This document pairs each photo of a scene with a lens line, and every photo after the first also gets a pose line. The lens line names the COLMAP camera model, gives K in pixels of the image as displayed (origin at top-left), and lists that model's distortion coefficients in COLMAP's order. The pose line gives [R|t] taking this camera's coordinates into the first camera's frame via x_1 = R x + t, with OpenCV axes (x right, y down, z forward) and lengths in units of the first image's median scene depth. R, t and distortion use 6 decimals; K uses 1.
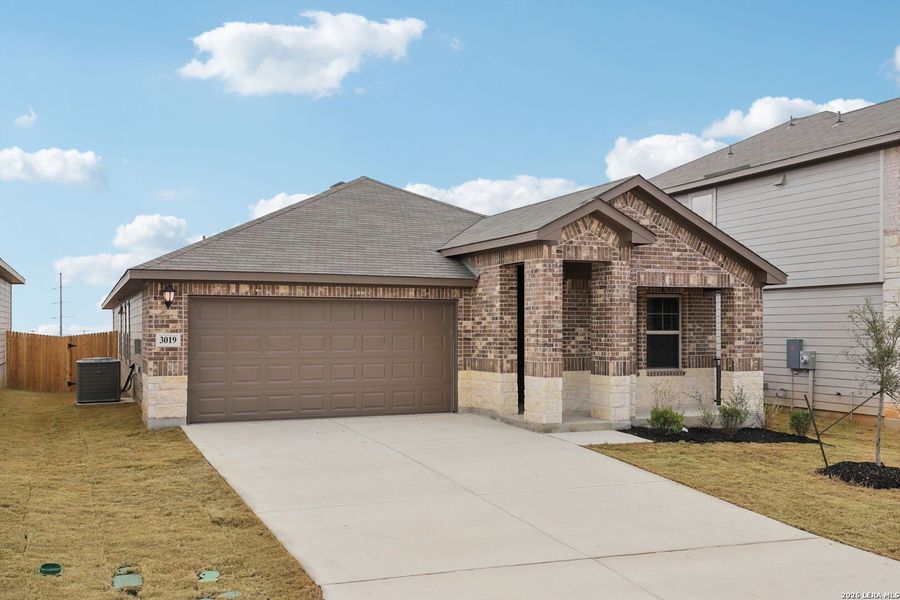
lens RADIAL K [[422.2, 0, 446.4], [0, 422.2, 305.5], [0, 0, 1]] dist [-0.015351, 0.000442]
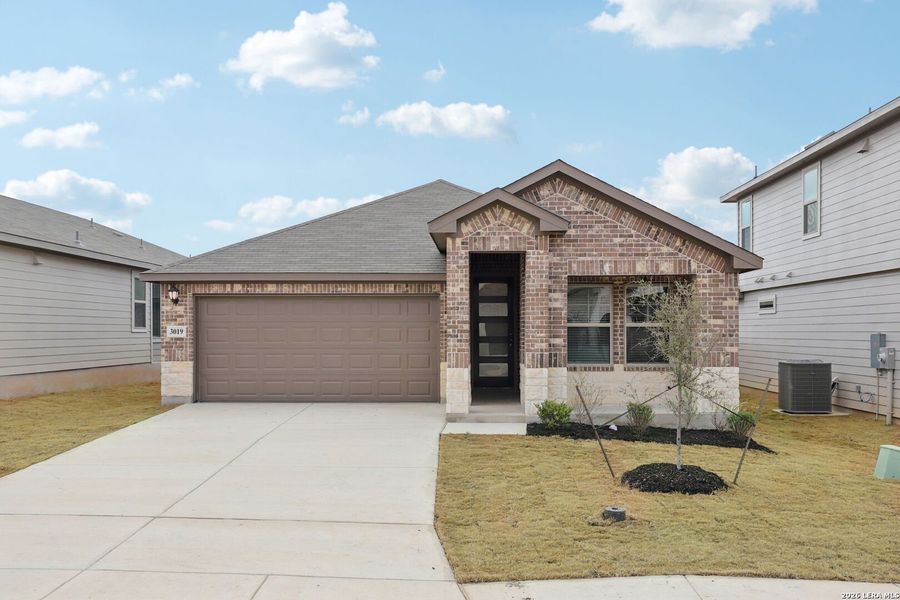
lens RADIAL K [[413.3, 0, 457.0], [0, 413.3, 302.8], [0, 0, 1]] dist [-0.016084, 0.007419]
pose [[0.976526, -0.014185, -0.214930, 0.378268], [0.014759, 0.999891, 0.001064, 0.010561], [0.214891, -0.004212, 0.976629, 0.023695]]
